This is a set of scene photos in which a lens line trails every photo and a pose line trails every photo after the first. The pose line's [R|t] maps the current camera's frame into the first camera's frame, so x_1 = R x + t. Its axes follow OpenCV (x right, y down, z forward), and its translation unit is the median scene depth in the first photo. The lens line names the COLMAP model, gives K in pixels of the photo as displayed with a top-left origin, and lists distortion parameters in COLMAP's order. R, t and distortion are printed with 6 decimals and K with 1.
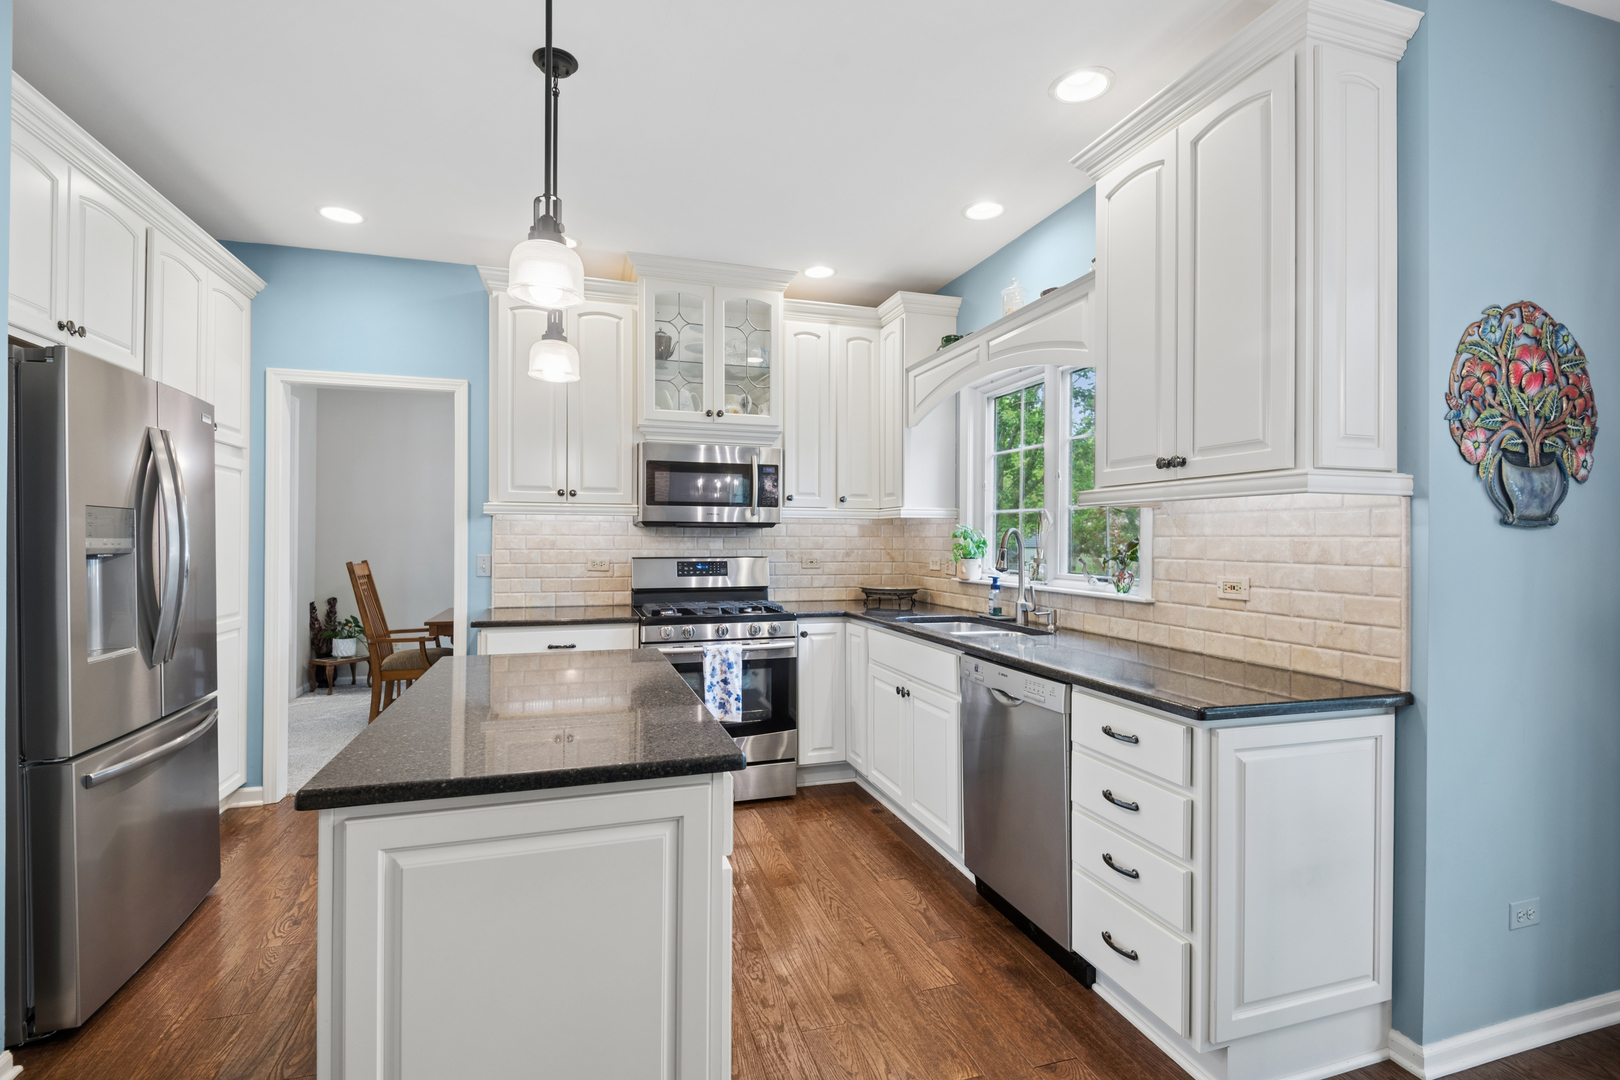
lens RADIAL K [[755.7, 0, 822.8], [0, 755.7, 540.0], [0, 0, 1]] dist [0.008826, -0.004163]
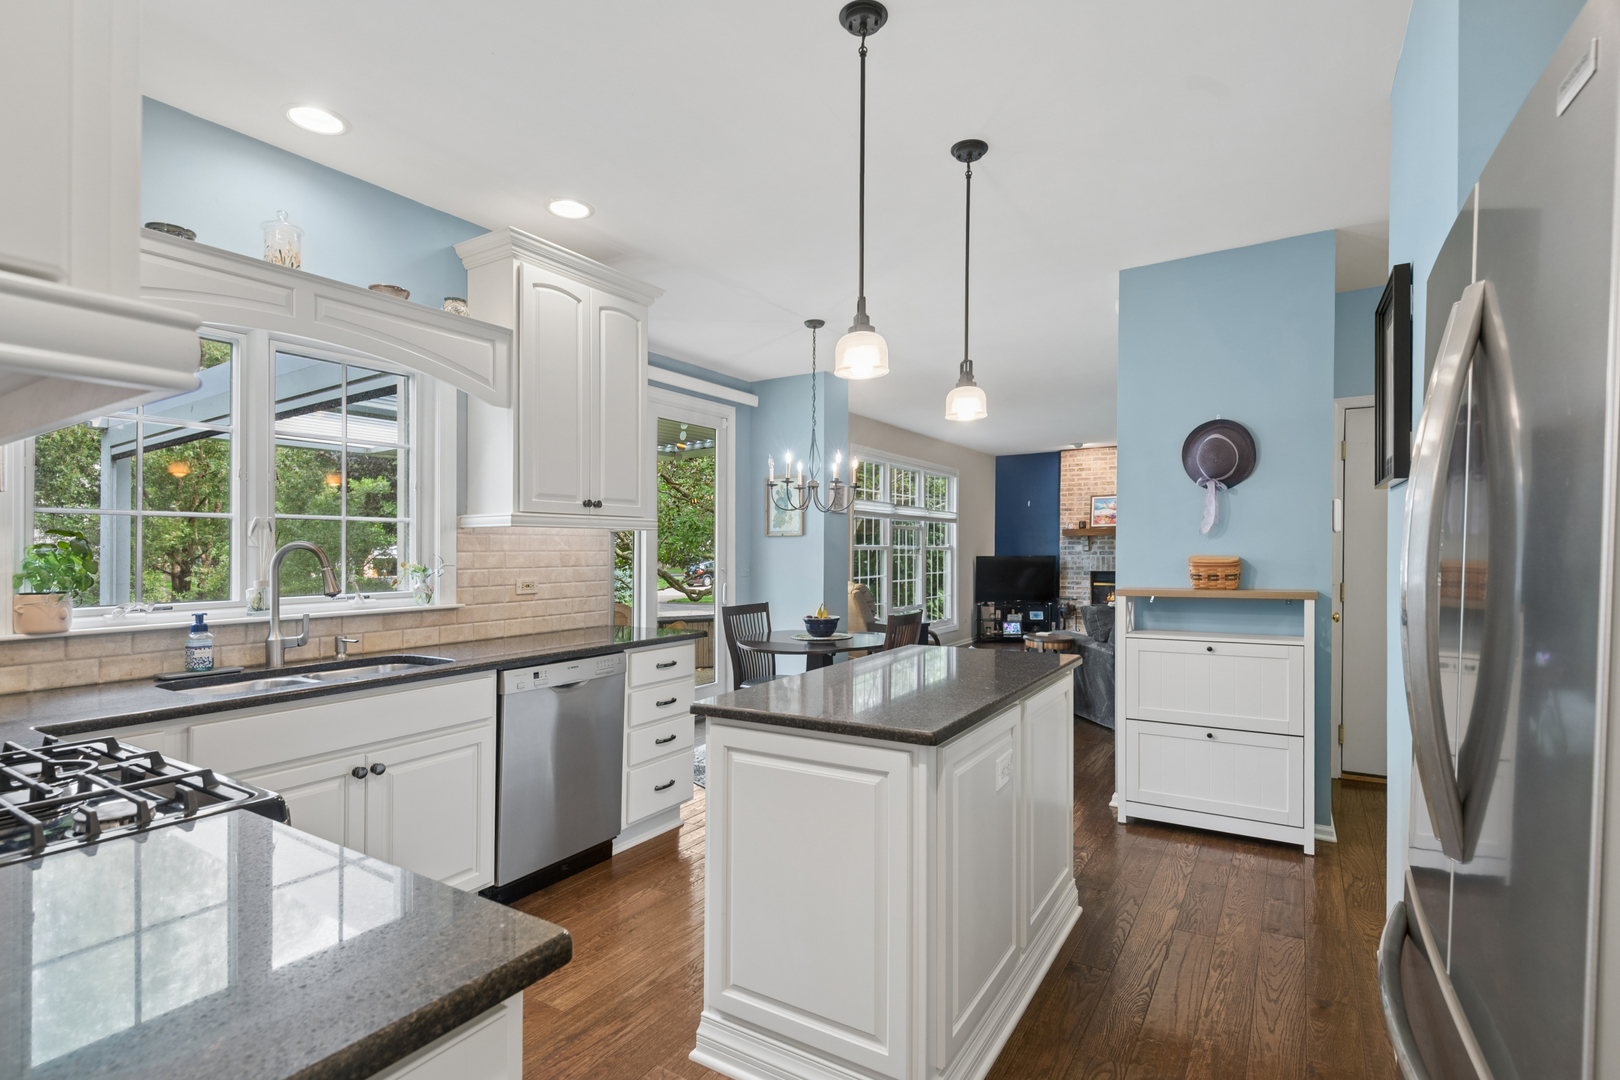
lens RADIAL K [[755.7, 0, 807.1], [0, 755.7, 552.6], [0, 0, 1]] dist [0.008826, -0.004163]
pose [[-0.654193, 0.004137, 0.756316, -0.880705], [0.009762, 0.999948, 0.002973, -0.001083], [-0.756264, 0.009328, -0.654200, 1.465574]]
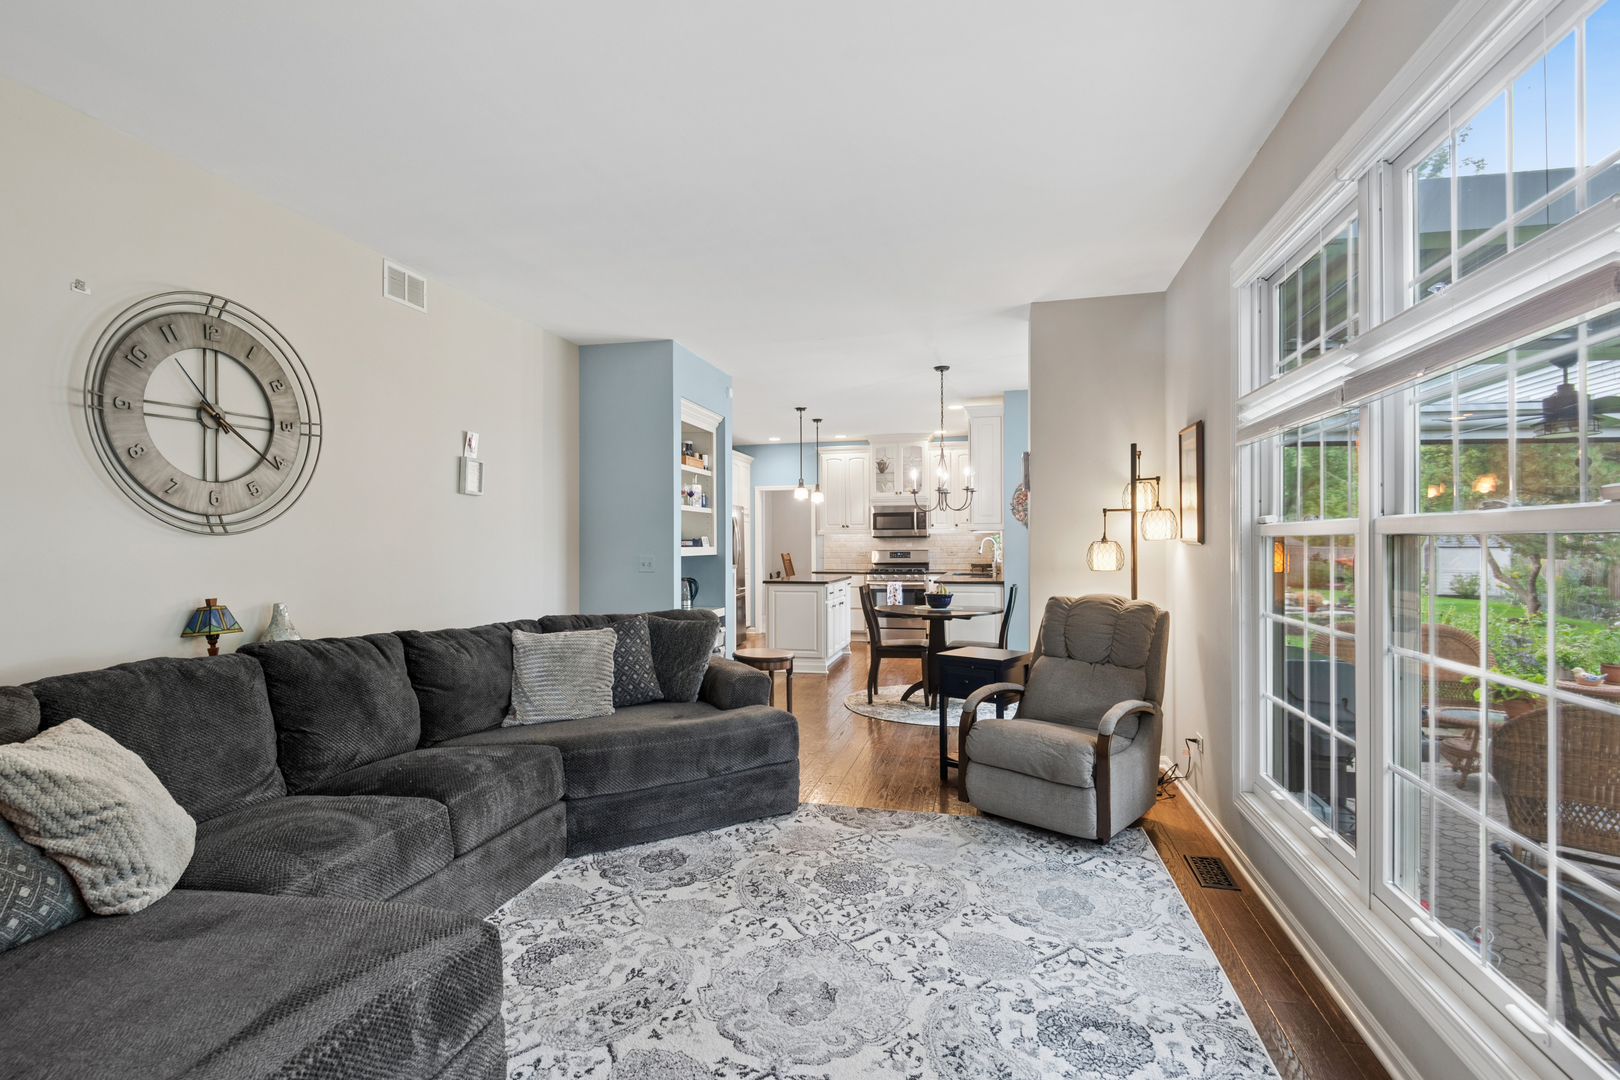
lens RADIAL K [[755.7, 0, 811.0], [0, 755.7, 542.0], [0, 0, 1]] dist [0.008826, -0.004163]
pose [[0.854844, -0.009183, -0.518804, 0.894051], [0.008691, 0.999957, -0.003378, 0.001675], [0.518812, -0.001621, 0.854887, -1.279915]]
